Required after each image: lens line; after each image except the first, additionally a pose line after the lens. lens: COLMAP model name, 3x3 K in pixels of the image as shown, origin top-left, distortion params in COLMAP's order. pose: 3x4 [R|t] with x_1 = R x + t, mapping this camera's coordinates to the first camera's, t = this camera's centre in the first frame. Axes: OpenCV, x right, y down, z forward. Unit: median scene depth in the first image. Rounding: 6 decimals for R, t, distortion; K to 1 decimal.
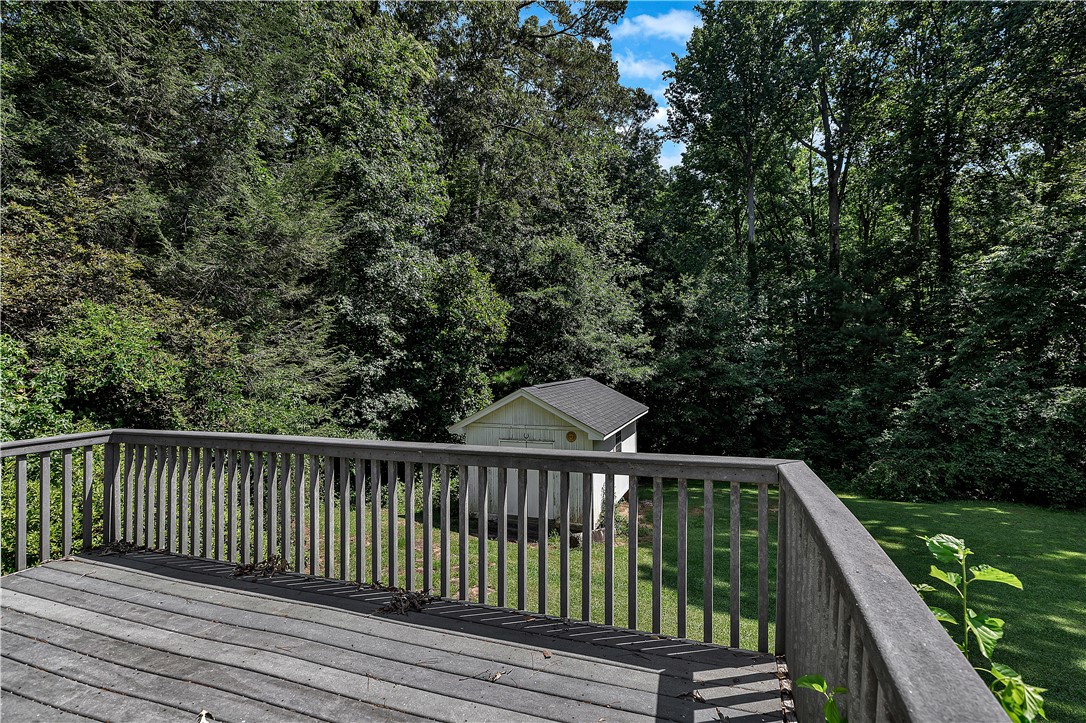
lens RADIAL K [[507.4, 0, 545.0], [0, 507.4, 365.4], [0, 0, 1]] dist [0.007458, -0.000196]
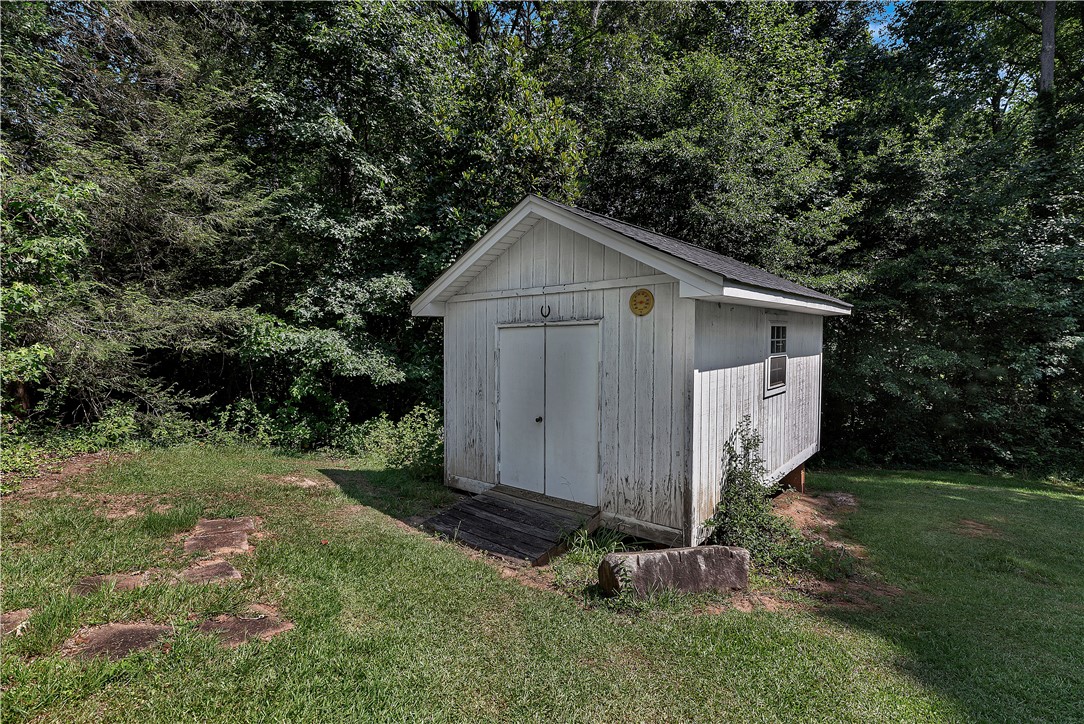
lens RADIAL K [[506.4, 0, 560.6], [0, 506.4, 365.7], [0, 0, 1]] dist [0.007458, -0.000196]
pose [[0.955925, 0.027862, -0.292286, 0.084466], [-0.020189, 0.999369, 0.029235, 0.137707], [0.292916, -0.022045, 0.955884, 0.467621]]
